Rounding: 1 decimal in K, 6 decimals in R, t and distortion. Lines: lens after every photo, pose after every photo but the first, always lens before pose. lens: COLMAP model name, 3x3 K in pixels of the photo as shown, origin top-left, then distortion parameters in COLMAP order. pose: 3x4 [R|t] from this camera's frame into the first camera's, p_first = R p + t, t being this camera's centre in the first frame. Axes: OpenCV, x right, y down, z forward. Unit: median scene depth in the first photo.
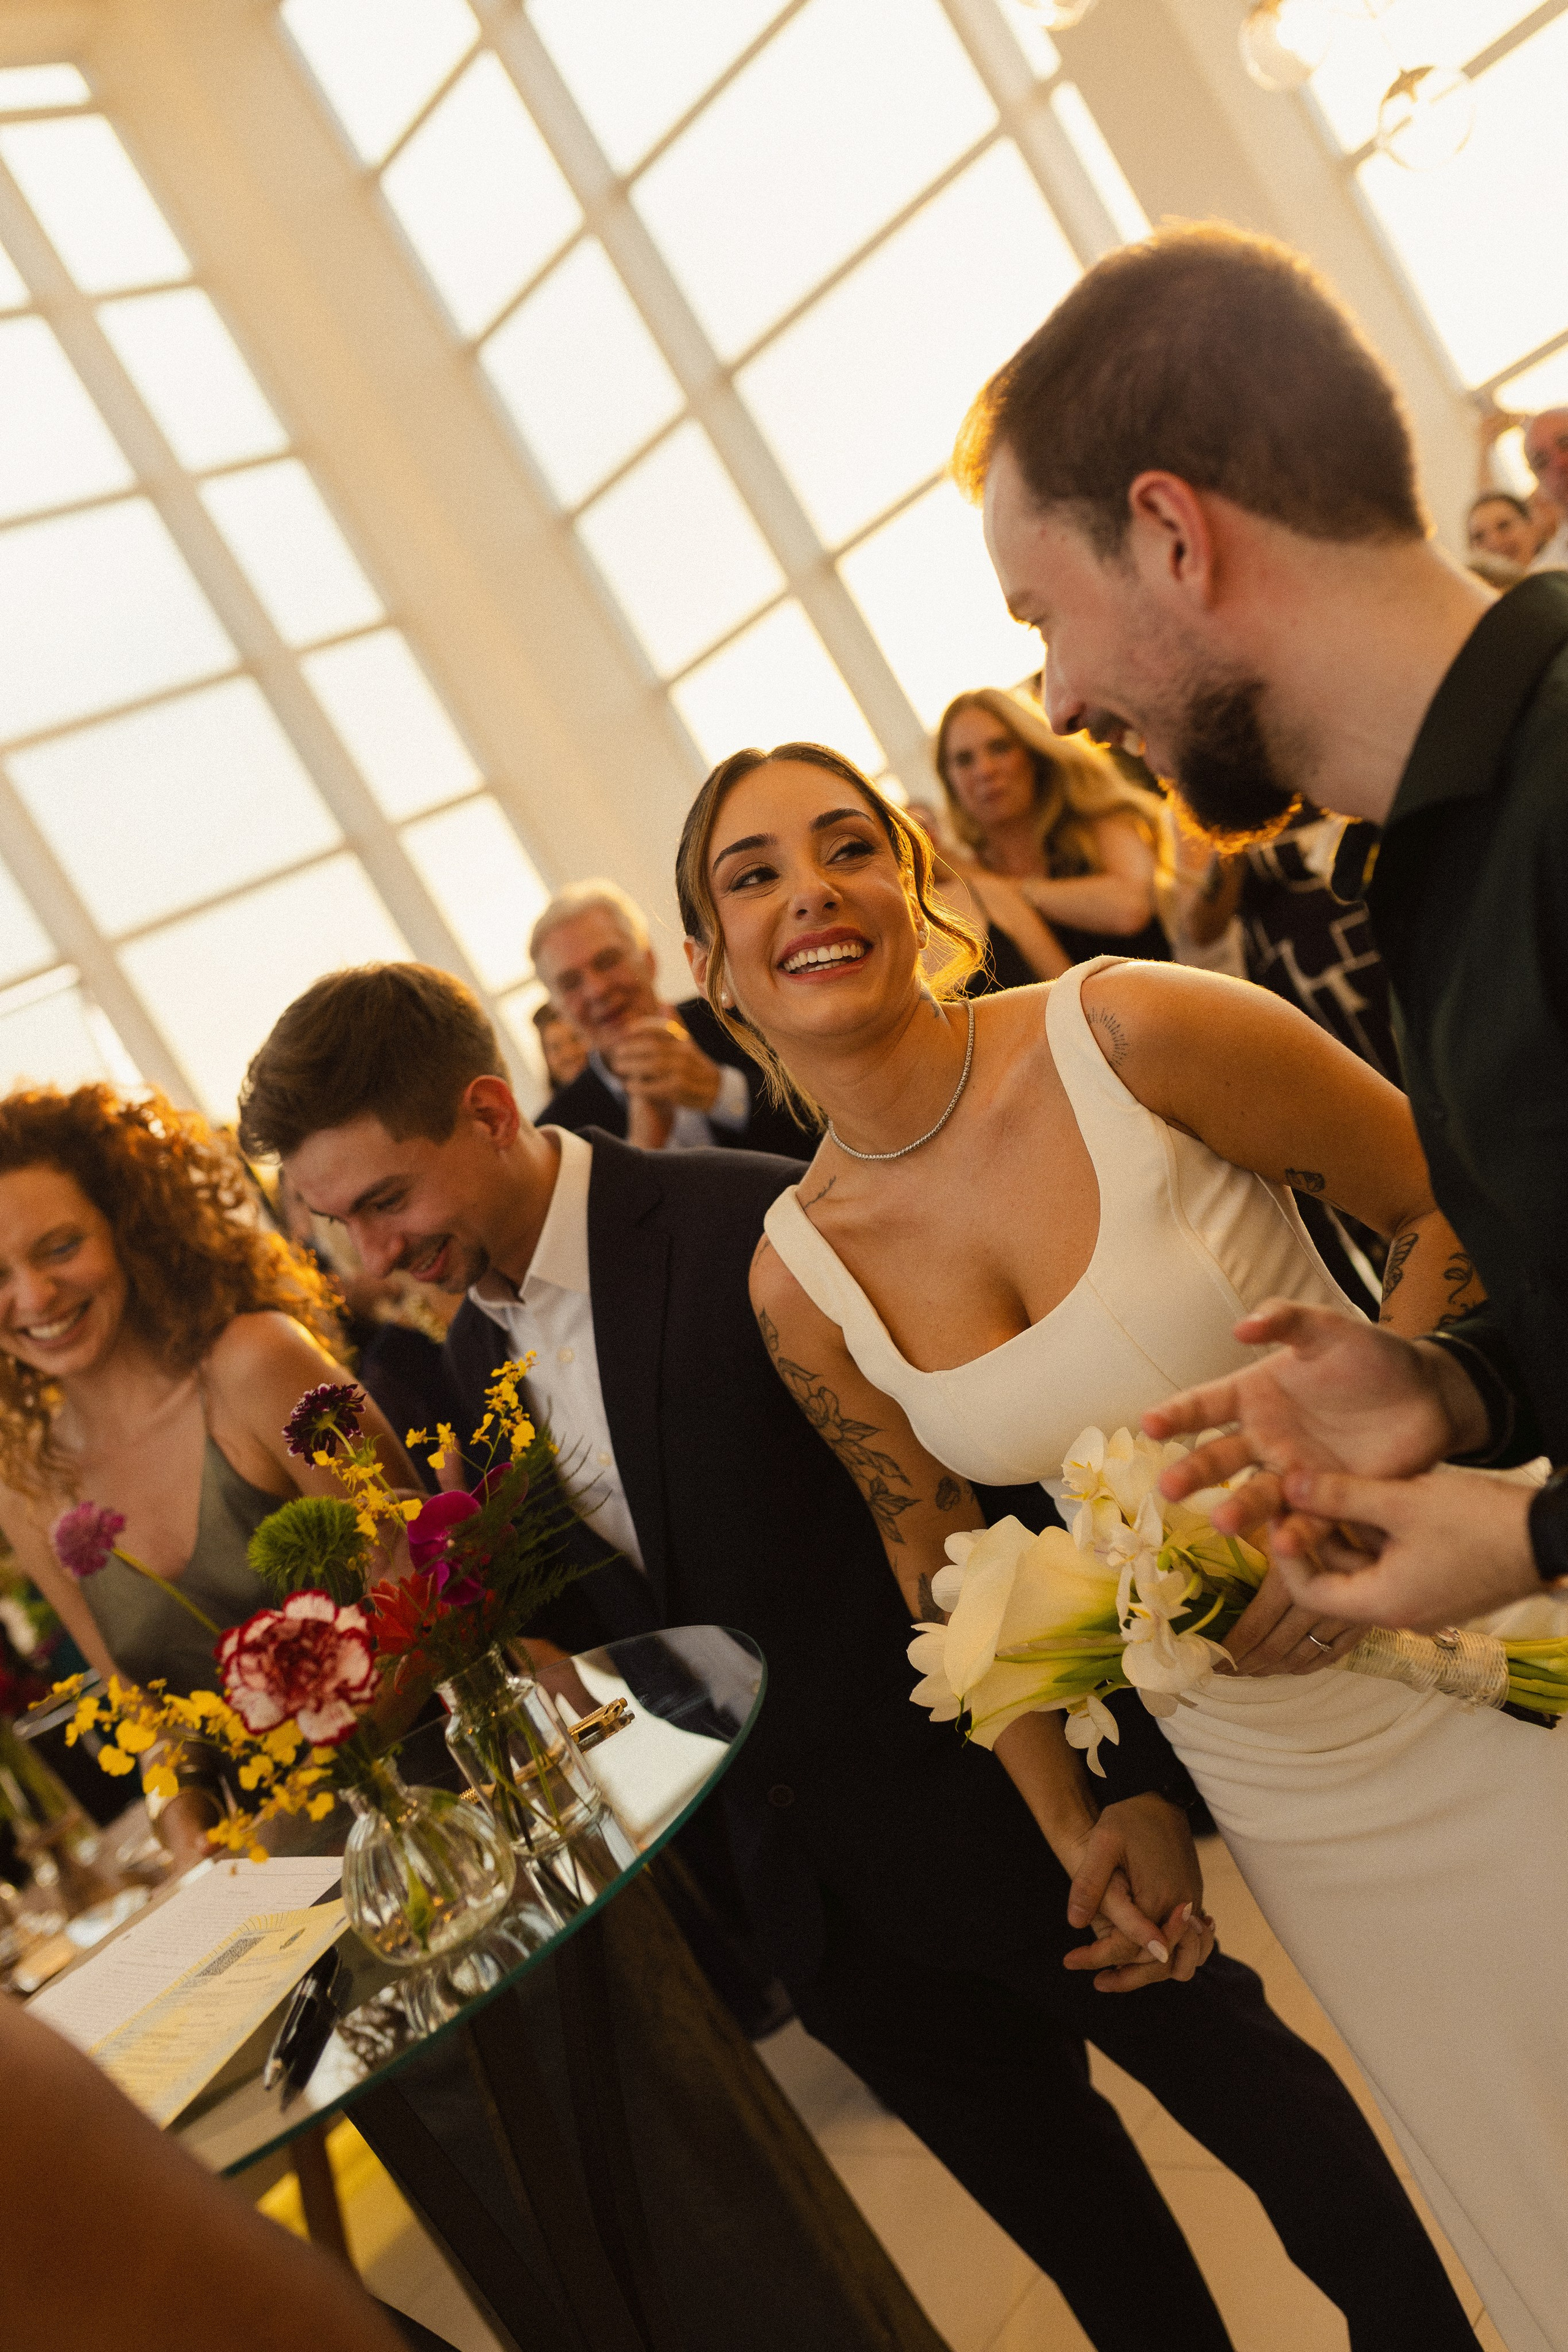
lens RADIAL K [[2229.5, 0, 784.2], [0, 2229.5, 1192.5], [0, 0, 1]] dist [-0.005280, 0.000000]
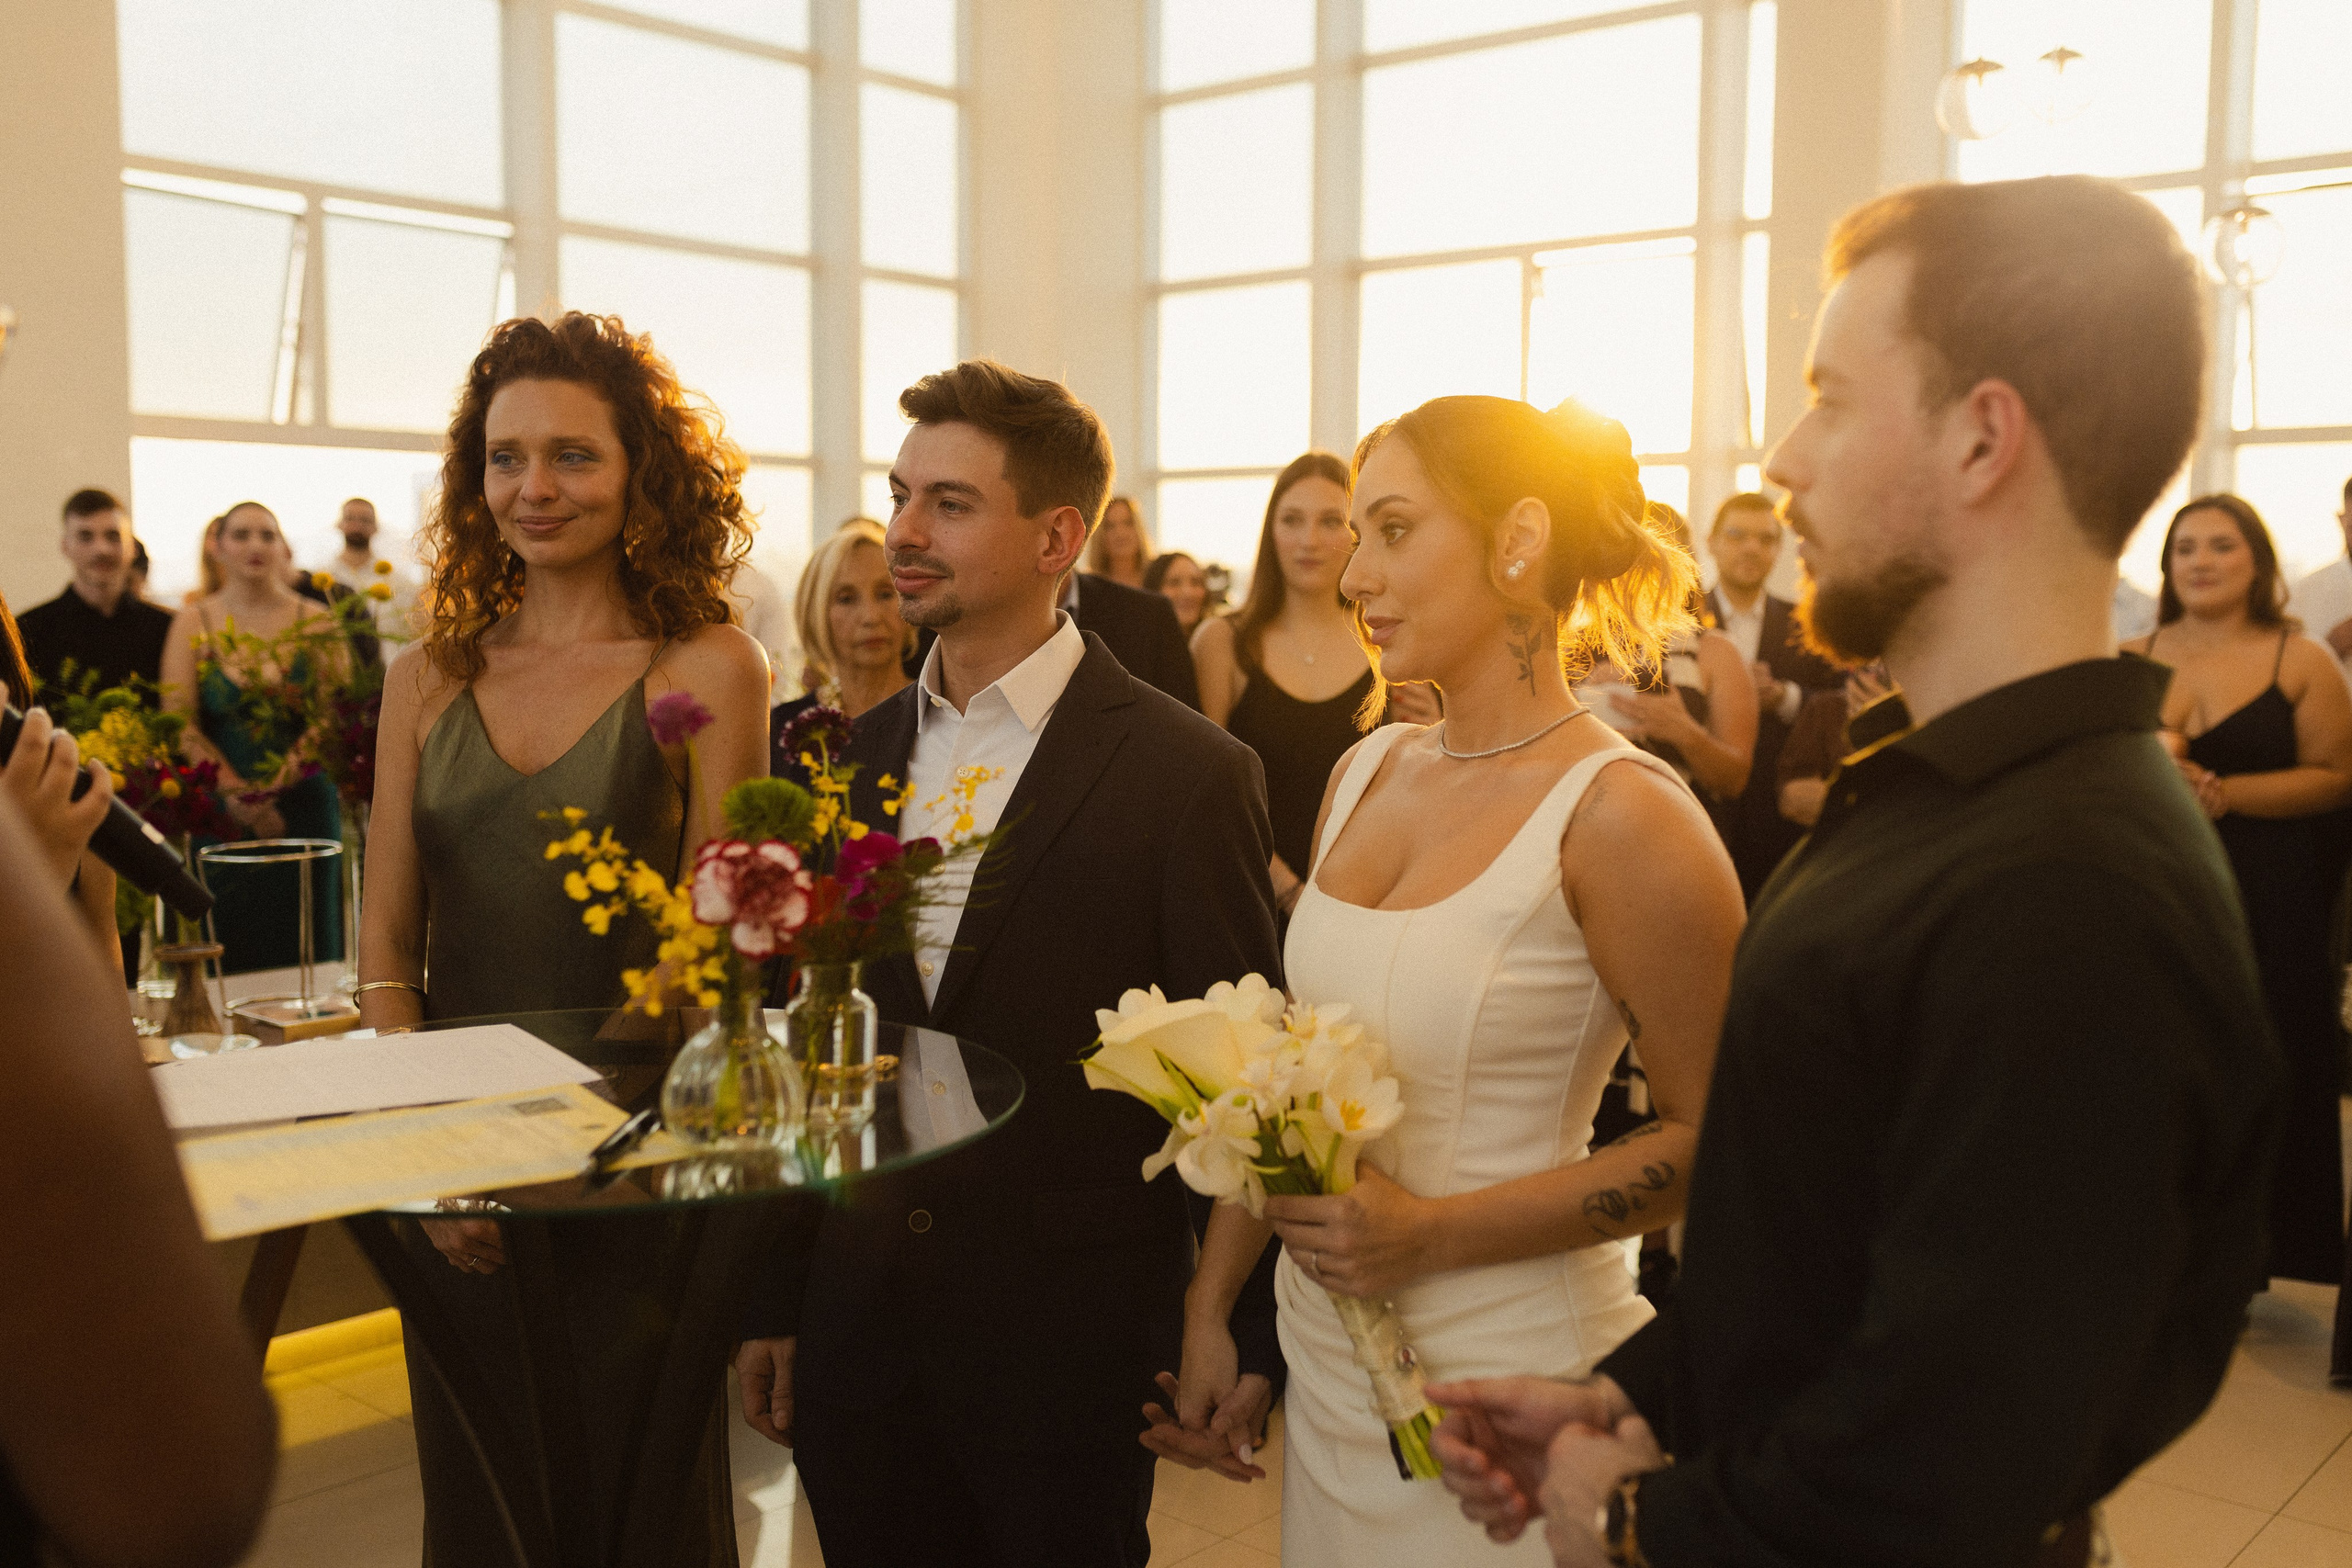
lens RADIAL K [[2229.3, 0, 1212.3], [0, 2229.3, 786.3], [0, 0, 1]] dist [-0.005280, 0.000000]
pose [[0.863513, 0.495929, 0.091650, -0.122420], [-0.493665, 0.868353, -0.047521, 0.082140], [-0.103151, -0.004209, 0.994657, -0.238290]]
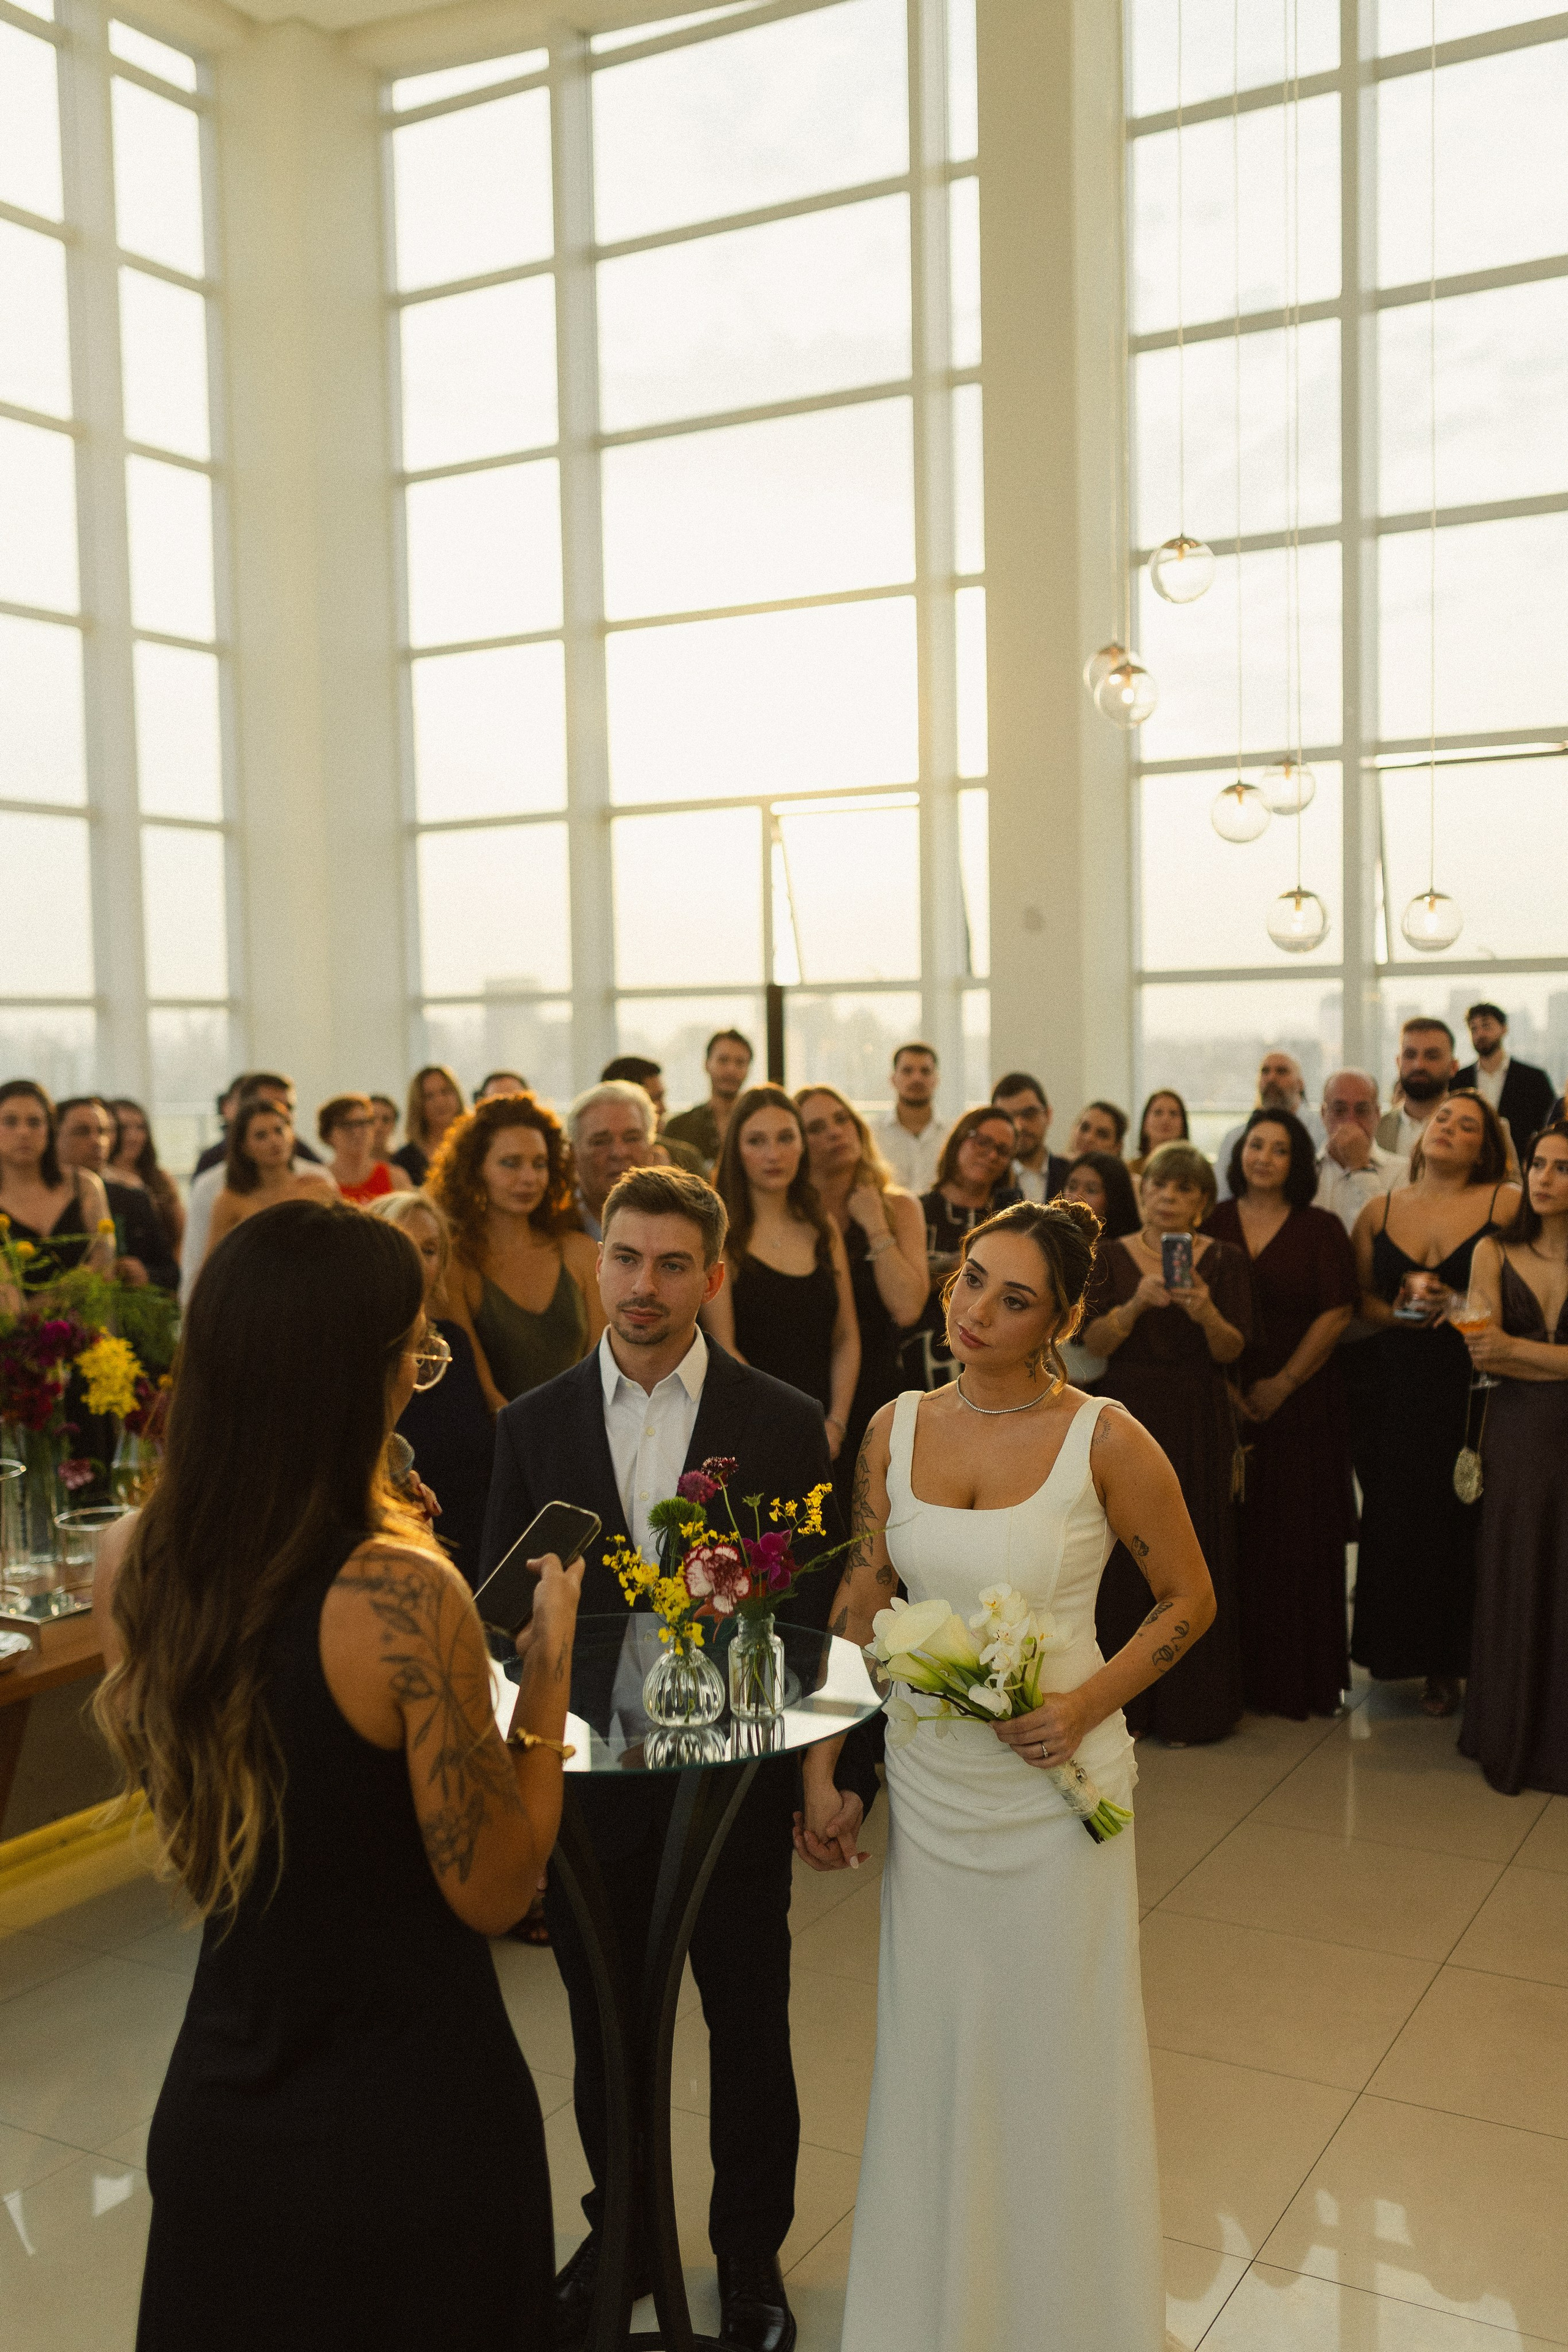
lens RADIAL K [[2210.5, 0, 786.0], [0, 2210.5, 1194.7], [0, 0, 1]] dist [-0.017854, 0.000000]
pose [[0.854971, 0.461582, 0.236573, -0.725790], [-0.437568, 0.886780, -0.148847, 0.154533], [-0.278493, 0.023743, 0.960145, -0.914908]]
